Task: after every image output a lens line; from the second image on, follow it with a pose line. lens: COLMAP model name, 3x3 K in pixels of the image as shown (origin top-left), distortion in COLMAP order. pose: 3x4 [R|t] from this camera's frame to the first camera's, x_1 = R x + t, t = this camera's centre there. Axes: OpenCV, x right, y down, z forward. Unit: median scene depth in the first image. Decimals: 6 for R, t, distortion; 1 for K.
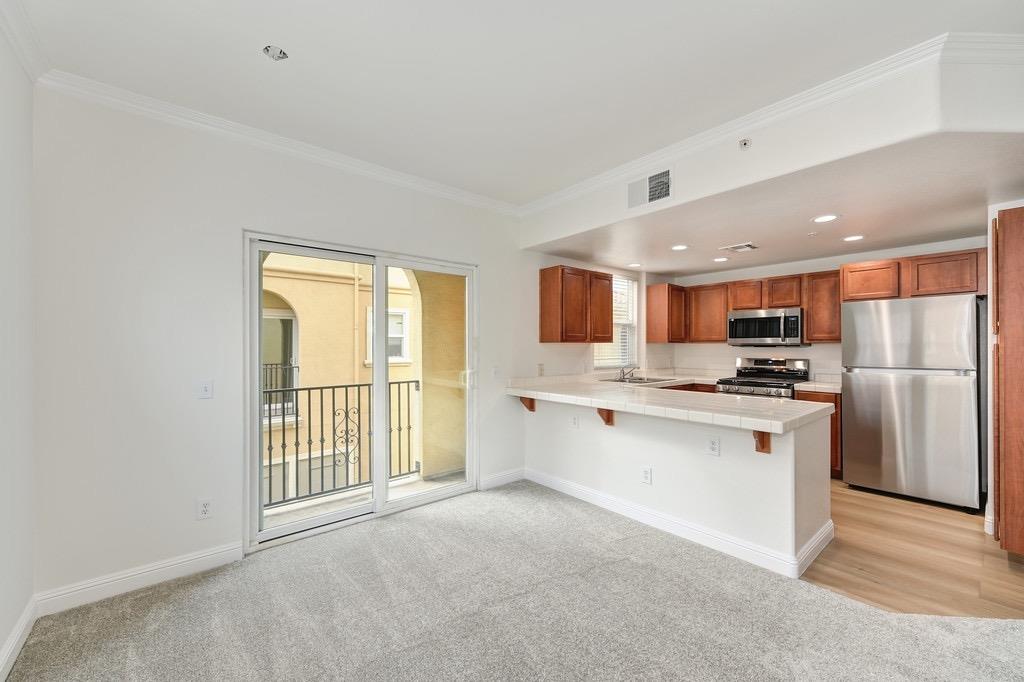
lens RADIAL K [[408.0, 0, 515.6], [0, 408.0, 343.6], [0, 0, 1]] dist [-0.000163, 0.000080]
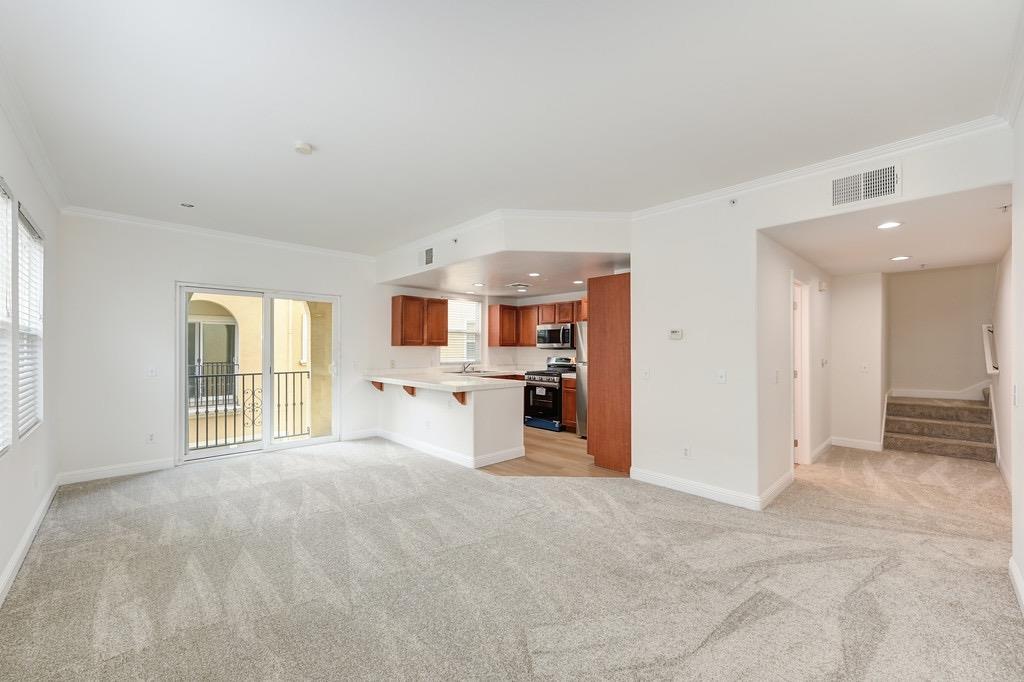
lens RADIAL K [[408.0, 0, 517.2], [0, 408.0, 345.8], [0, 0, 1]] dist [-0.000163, 0.000080]
pose [[0.997719, 0.005223, 0.067304, 0.386261], [-0.005166, 0.999986, -0.001016, -0.002937], [-0.067309, 0.000666, 0.997732, -0.481154]]
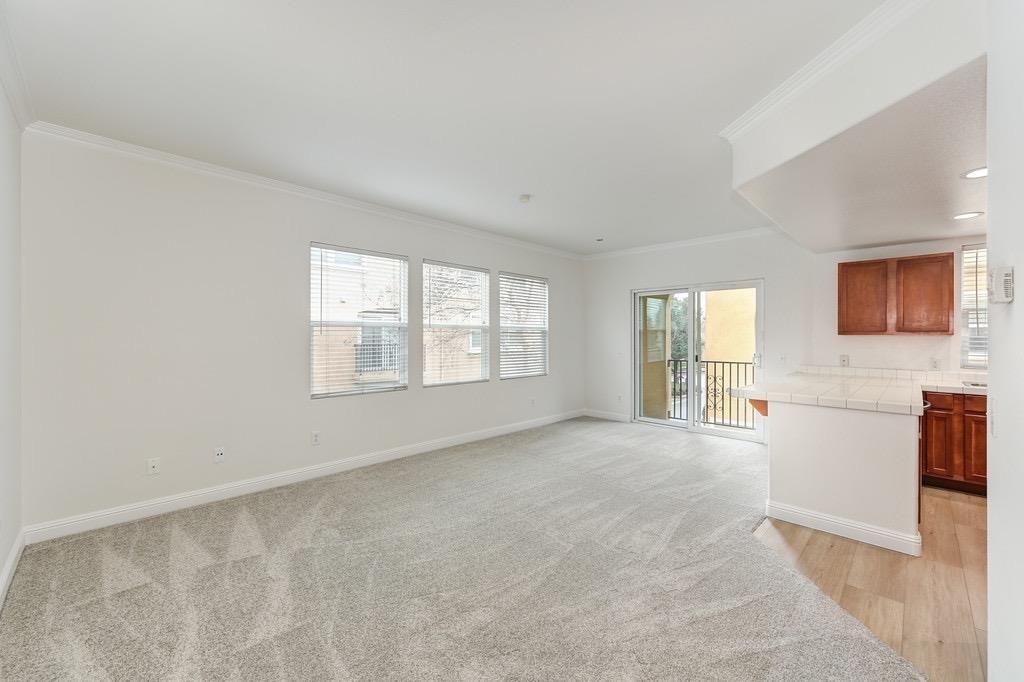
lens RADIAL K [[408.0, 0, 516.2], [0, 408.0, 334.0], [0, 0, 1]] dist [-0.000163, 0.000080]
pose [[0.098908, -0.006430, -0.995076, 0.966566], [-0.000110, 0.999979, -0.006473, 0.002291], [0.995097, 0.000749, 0.098905, 0.037412]]
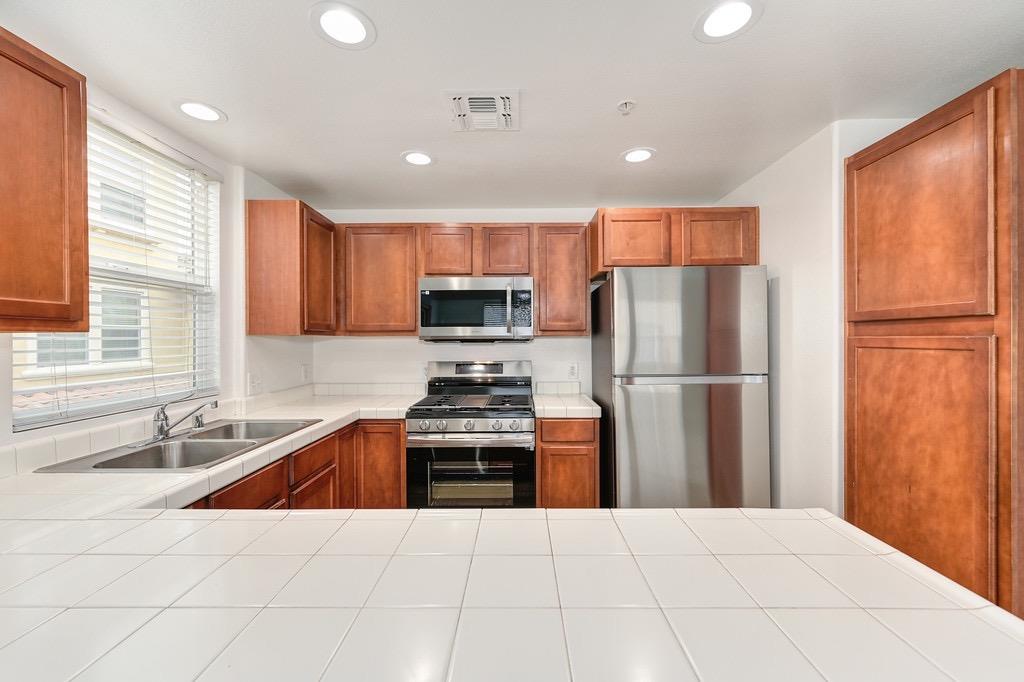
lens RADIAL K [[408.0, 0, 515.8], [0, 408.0, 343.6], [0, 0, 1]] dist [-0.000163, 0.000080]
pose [[0.659255, -0.008475, 0.751872, 0.220282], [-0.000769, 0.999928, 0.011946, 0.003047], [-0.751919, -0.008454, 0.659201, 0.603143]]
